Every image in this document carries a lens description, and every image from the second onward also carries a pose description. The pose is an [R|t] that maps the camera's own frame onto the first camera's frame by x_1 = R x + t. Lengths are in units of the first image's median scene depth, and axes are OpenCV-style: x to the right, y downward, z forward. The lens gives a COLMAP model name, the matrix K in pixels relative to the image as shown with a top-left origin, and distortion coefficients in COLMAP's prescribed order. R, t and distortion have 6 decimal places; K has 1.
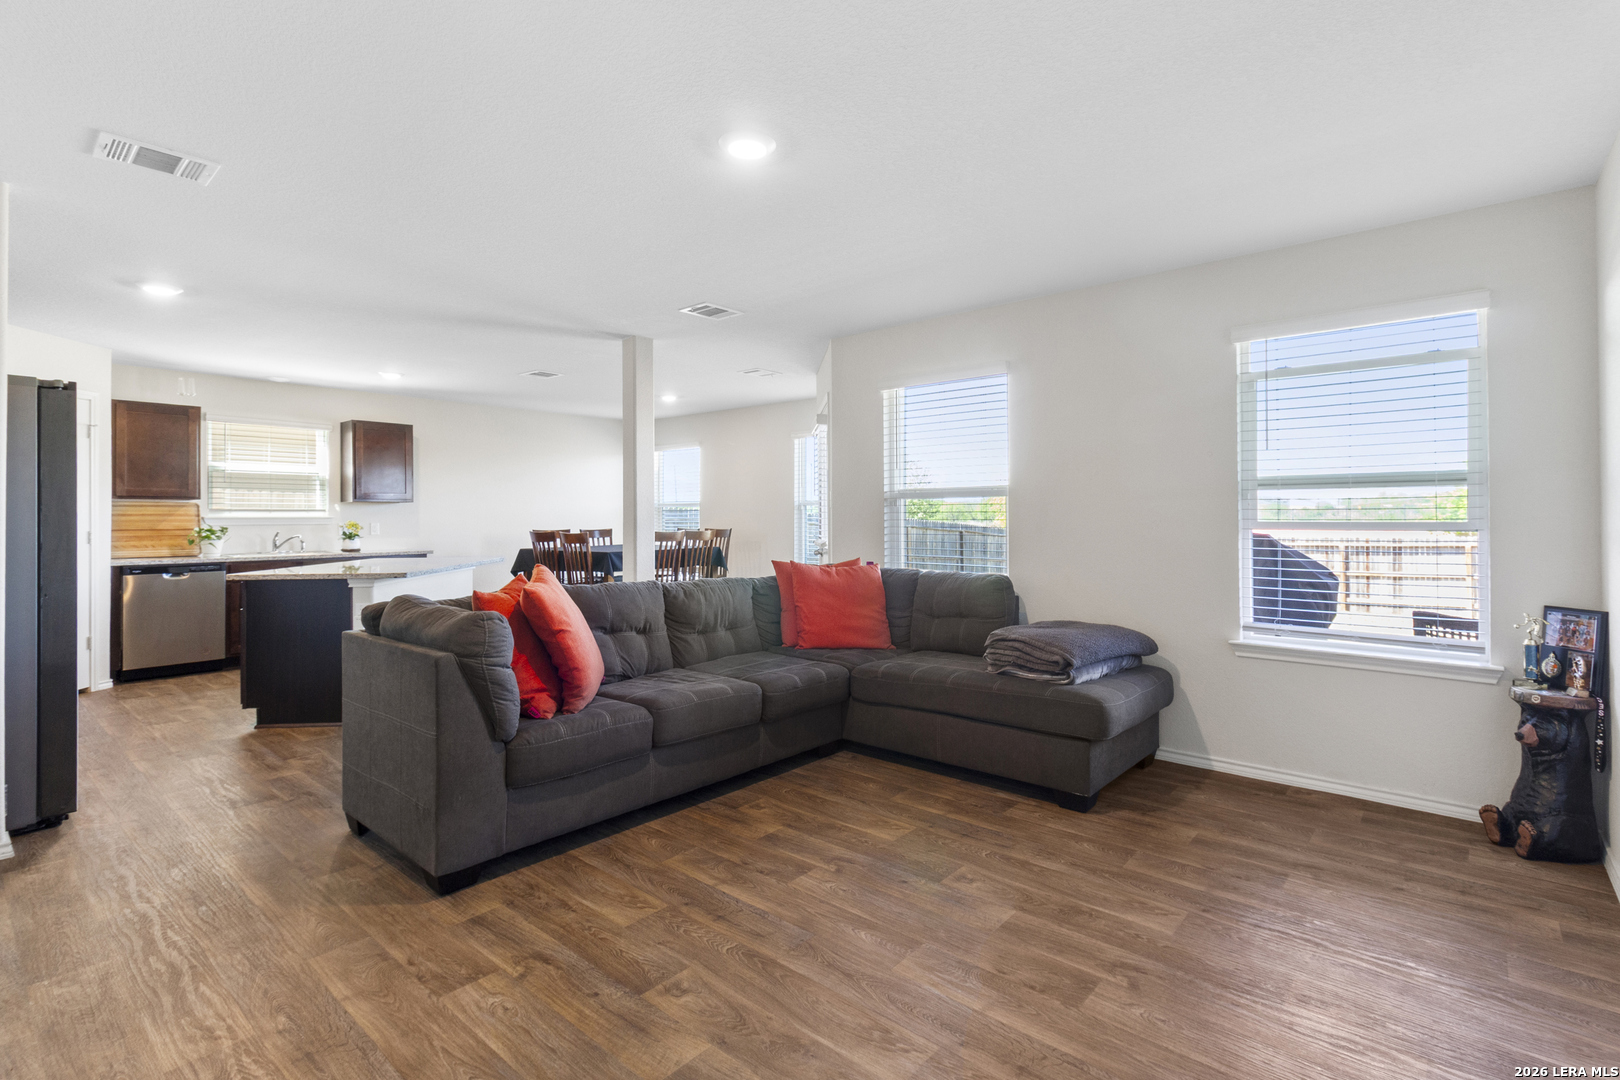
lens RADIAL K [[774.3, 0, 851.7], [0, 774.3, 513.2], [0, 0, 1]] dist [-0.001023, -0.000544]
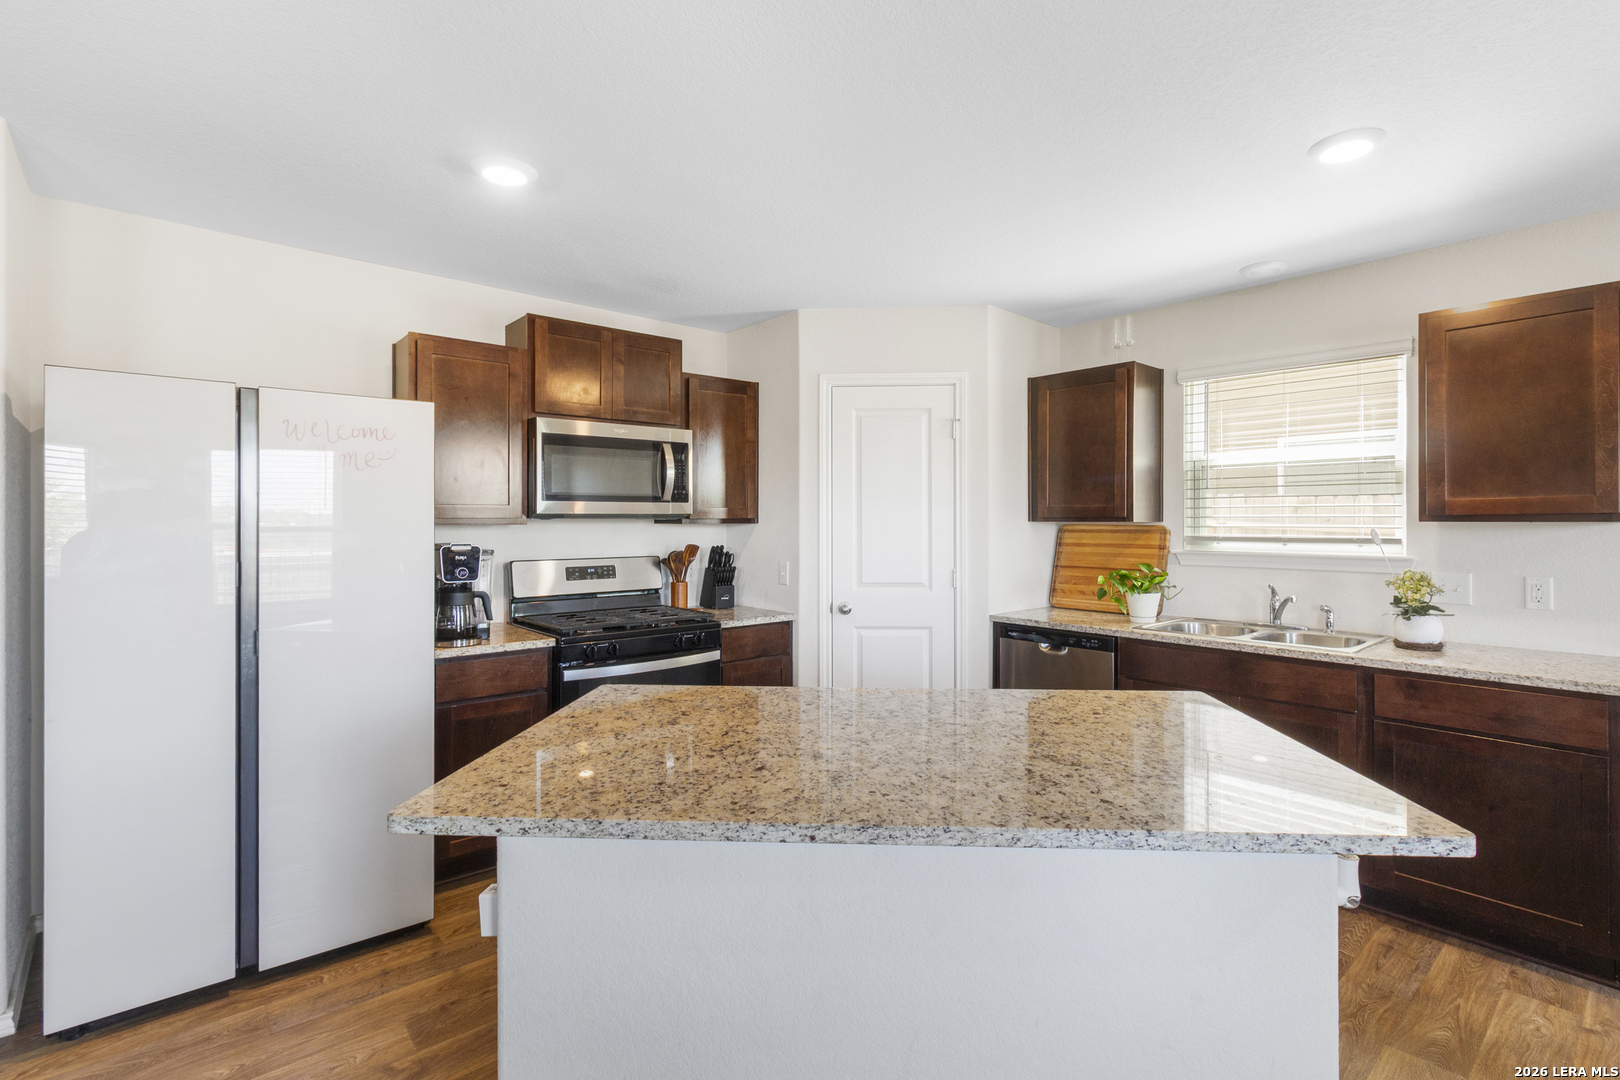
lens RADIAL K [[758.0, 0, 831.6], [0, 758.0, 524.3], [0, 0, 1]] dist [-0.001761, 0.000474]
pose [[-0.166146, 0.004853, -0.986089, -0.238208], [0.003808, 0.999984, 0.004279, -0.018448], [0.986094, -0.003044, -0.166162, 0.855130]]
